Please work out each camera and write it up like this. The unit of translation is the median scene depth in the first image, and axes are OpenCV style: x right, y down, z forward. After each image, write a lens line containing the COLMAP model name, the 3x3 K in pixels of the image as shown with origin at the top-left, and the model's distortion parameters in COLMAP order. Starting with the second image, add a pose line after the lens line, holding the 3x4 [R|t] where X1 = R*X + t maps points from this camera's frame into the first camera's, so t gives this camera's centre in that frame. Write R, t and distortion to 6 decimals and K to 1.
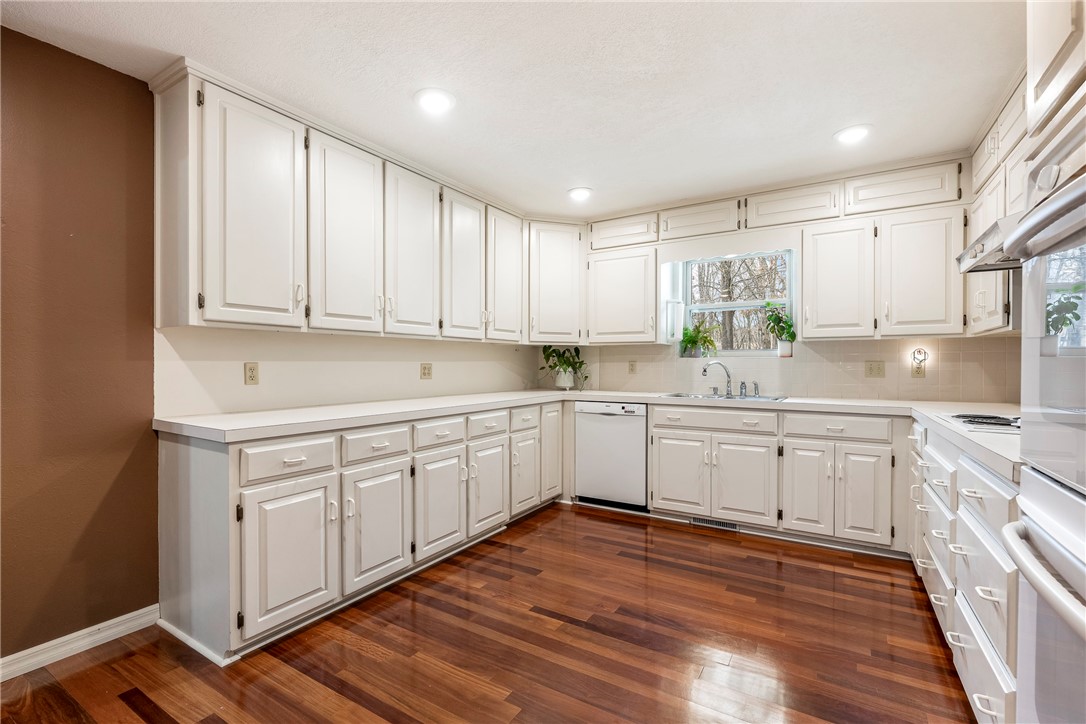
lens RADIAL K [[489.1, 0, 535.9], [0, 489.1, 363.3], [0, 0, 1]] dist [-0.001071, 0.000370]
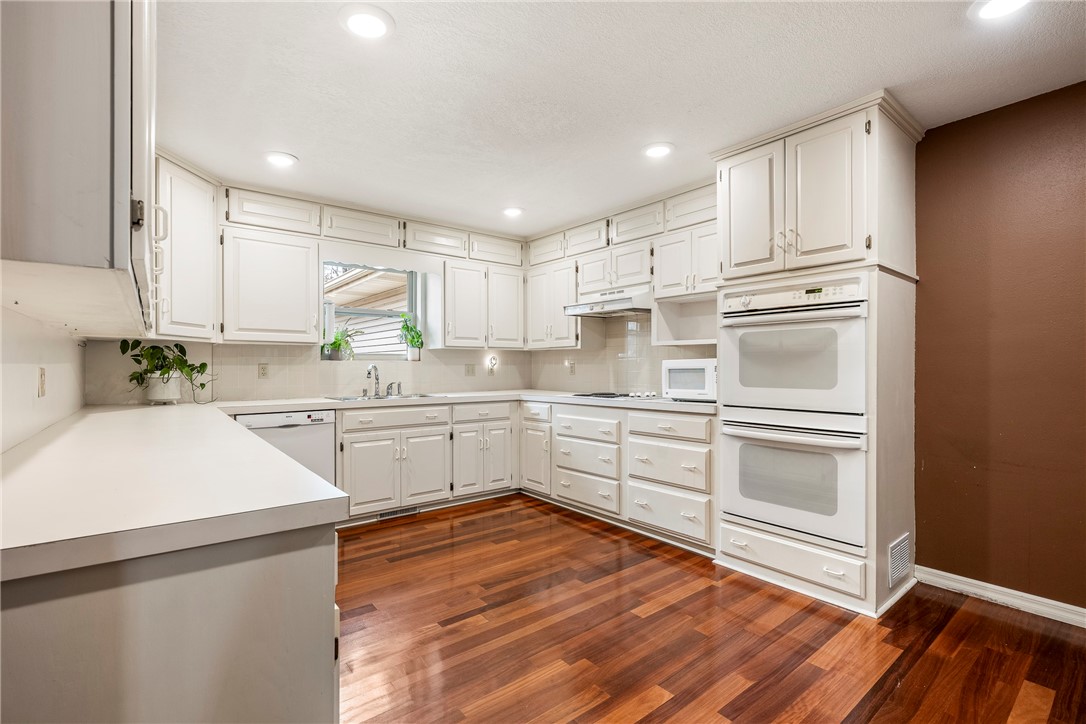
lens RADIAL K [[489.1, 0, 538.2], [0, 489.1, 362.8], [0, 0, 1]] dist [-0.001071, 0.000370]
pose [[0.335257, 0.006861, 0.942102, -0.576206], [0.001813, 0.999967, -0.007927, 0.001783], [-0.942125, 0.004365, 0.335234, 0.346953]]
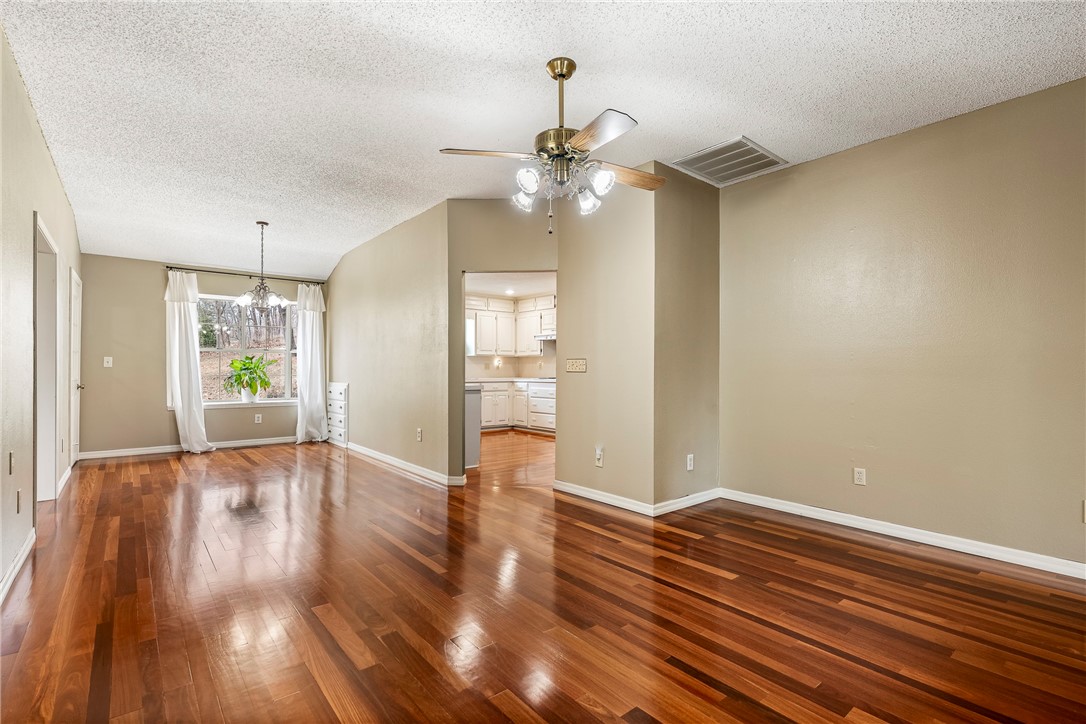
lens RADIAL K [[489.1, 0, 541.3], [0, 489.1, 367.3], [0, 0, 1]] dist [-0.001071, 0.000370]
pose [[0.315835, 0.002977, 0.948809, -1.798771], [-0.001919, 0.999995, -0.002499, 0.020993], [-0.948812, -0.001031, 0.315839, -0.139902]]
